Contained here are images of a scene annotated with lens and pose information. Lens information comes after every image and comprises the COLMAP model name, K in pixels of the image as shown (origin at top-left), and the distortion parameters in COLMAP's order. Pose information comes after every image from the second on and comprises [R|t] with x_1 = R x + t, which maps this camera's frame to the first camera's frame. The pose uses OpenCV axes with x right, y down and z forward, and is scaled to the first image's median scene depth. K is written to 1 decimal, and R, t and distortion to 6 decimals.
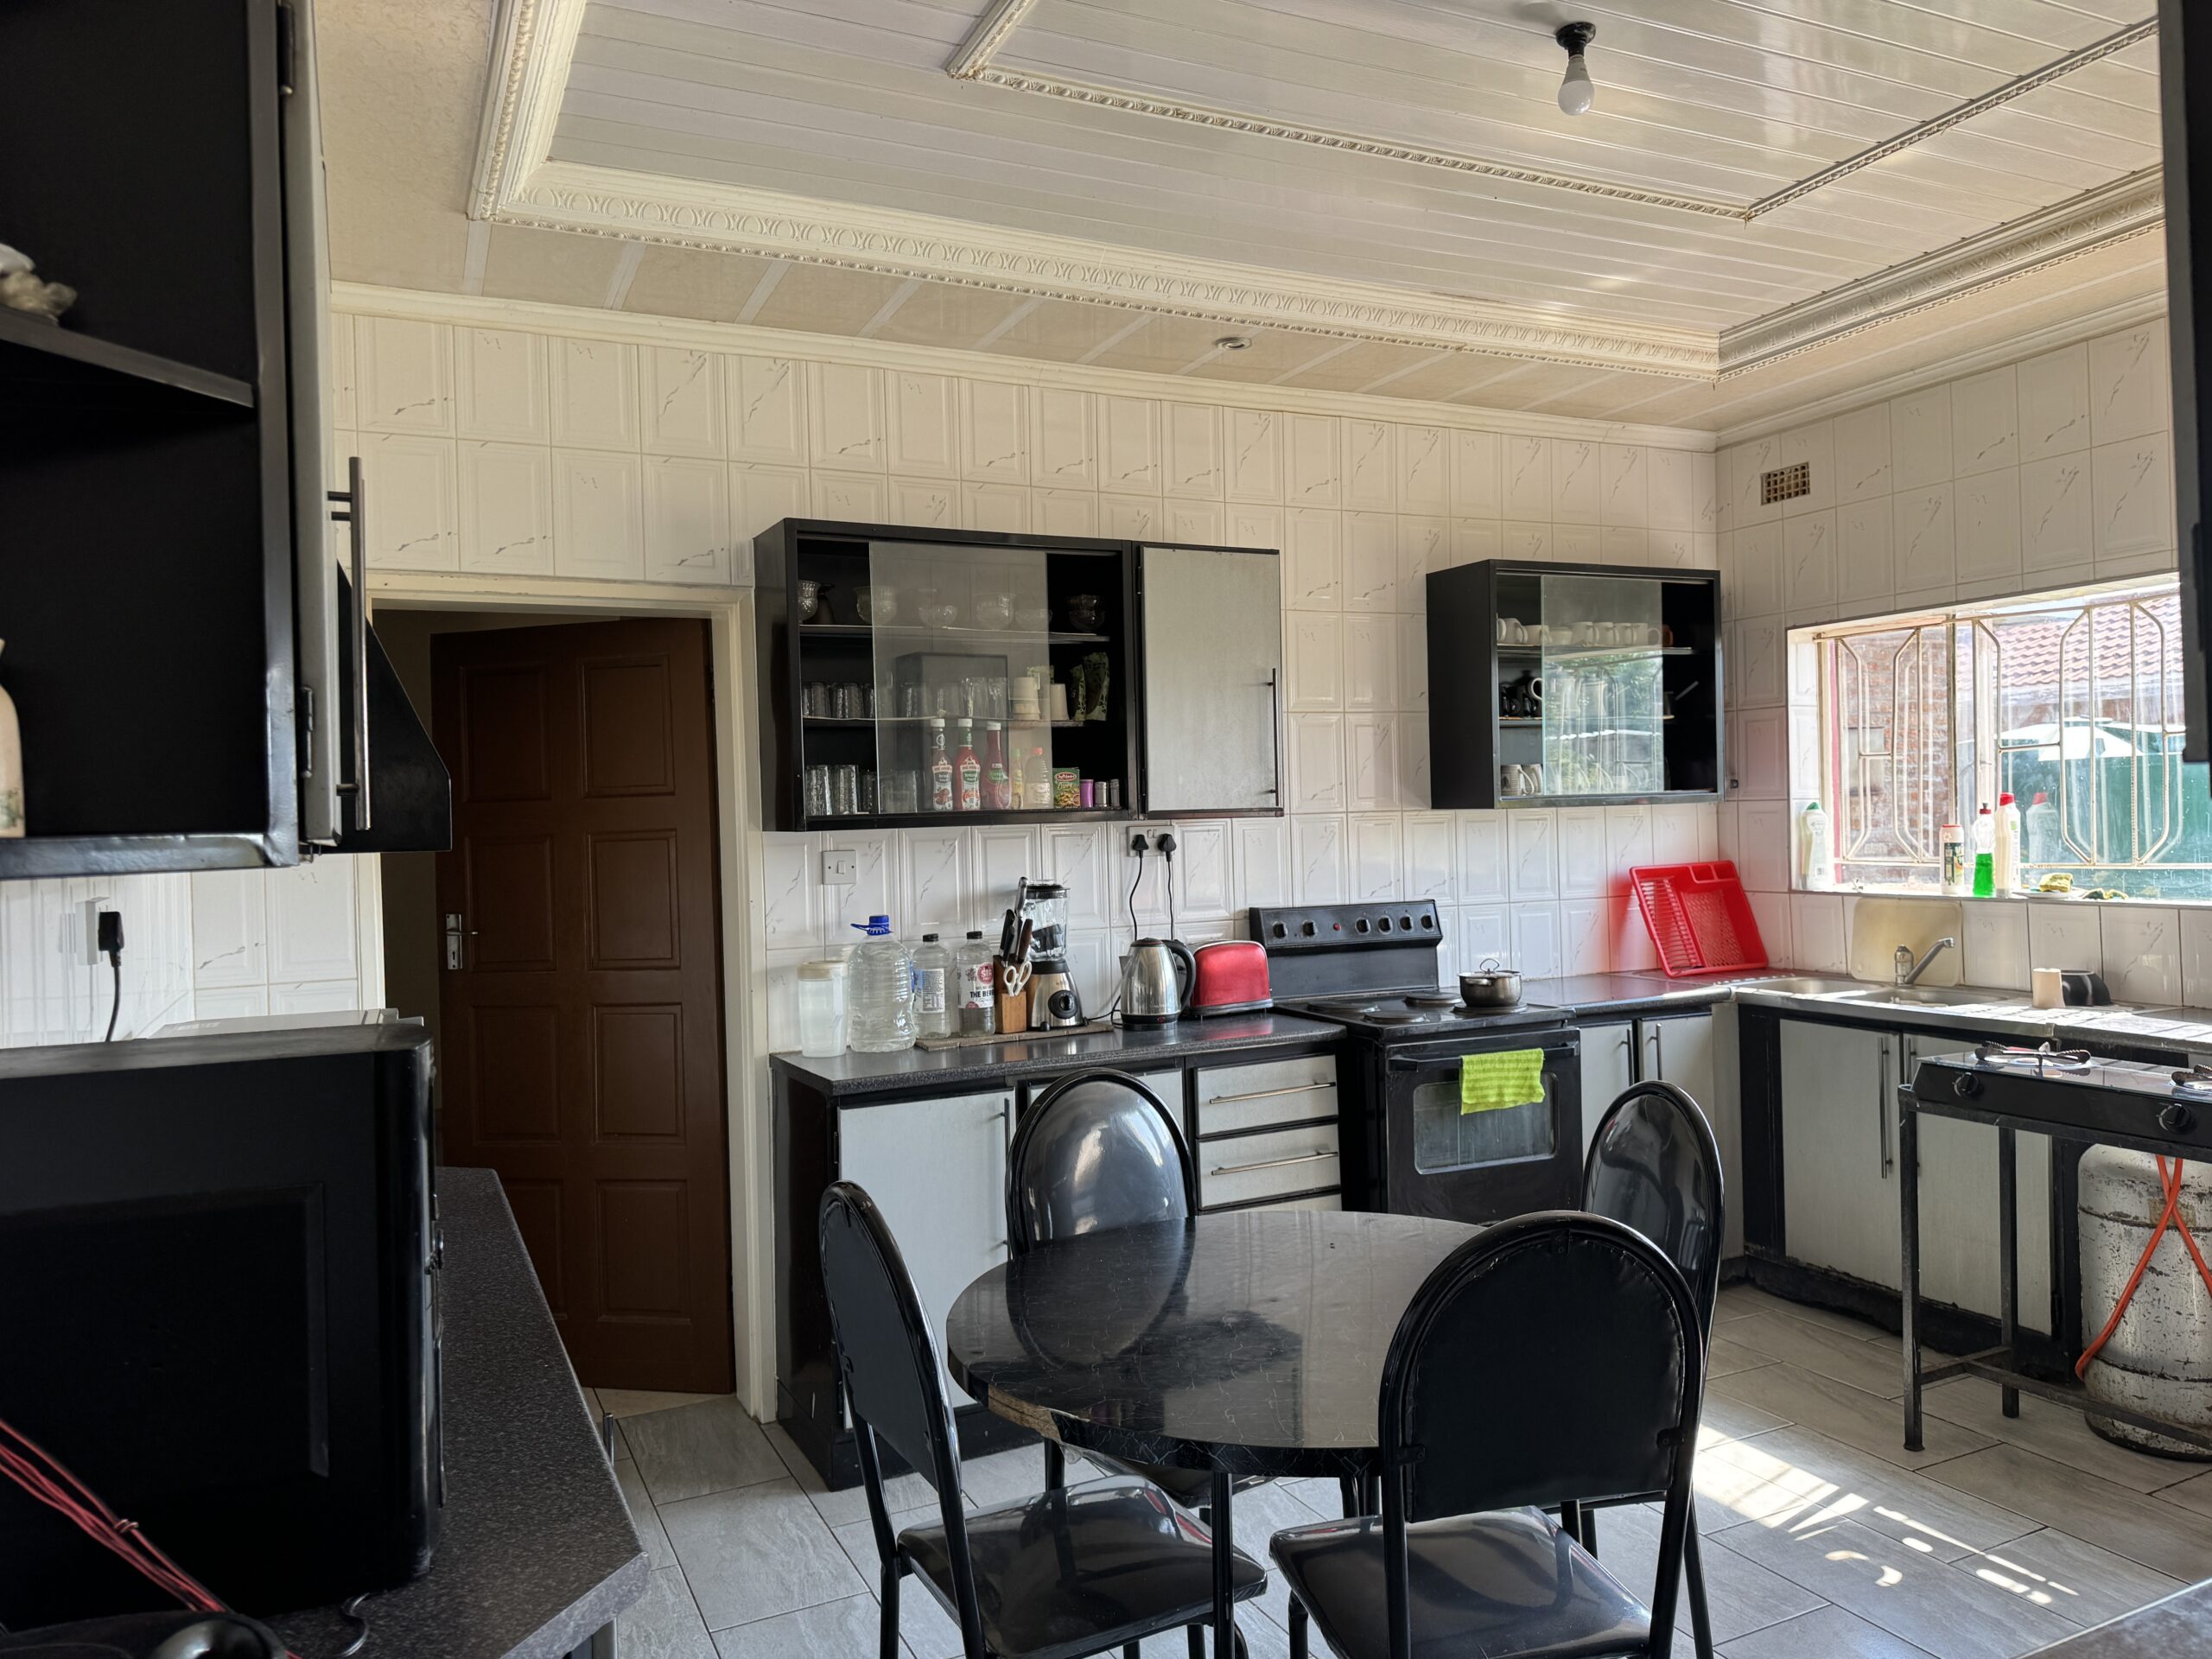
lens RADIAL K [[1568.8, 0, 1105.1], [0, 1568.8, 836.0], [0, 0, 1]] dist [0.041304, -0.000691]
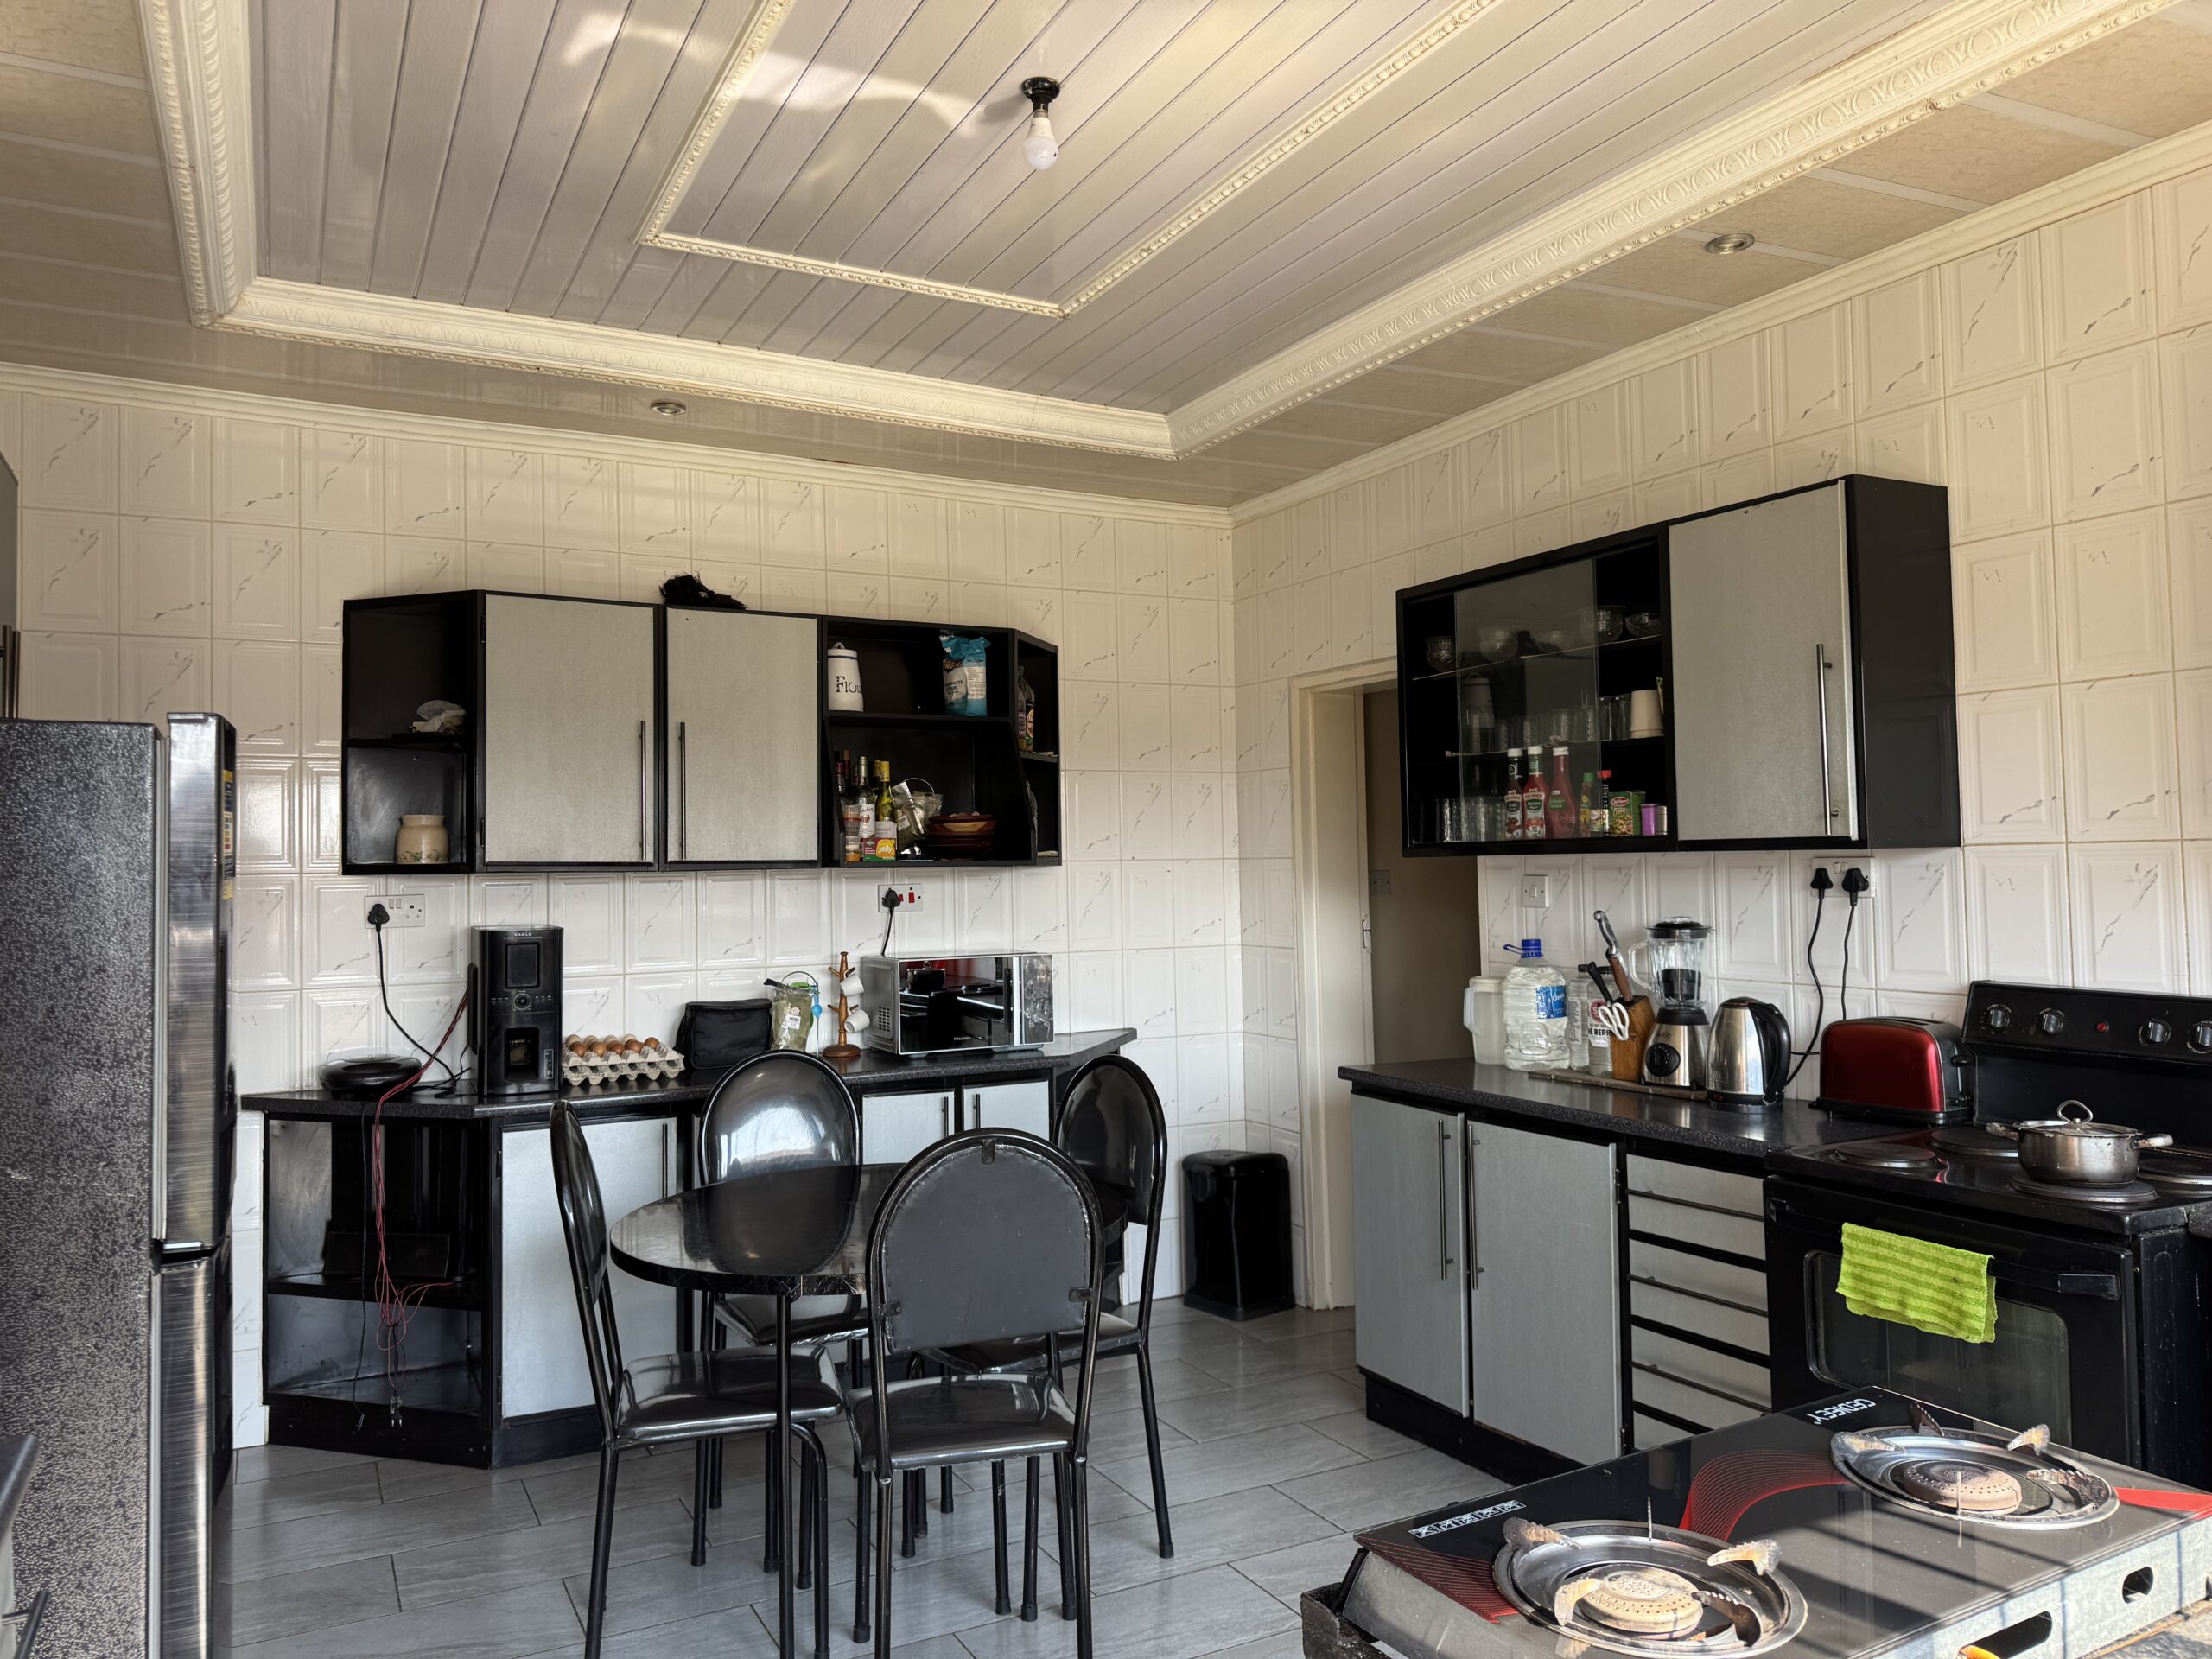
lens RADIAL K [[1568.8, 0, 1104.0], [0, 1568.8, 819.5], [0, 0, 1]] dist [0.041304, -0.000691]
pose [[0.043346, -0.010621, -0.999004, 0.835927], [-0.005389, 0.999926, -0.010865, -0.015707], [0.999046, 0.005855, 0.043285, 0.646392]]
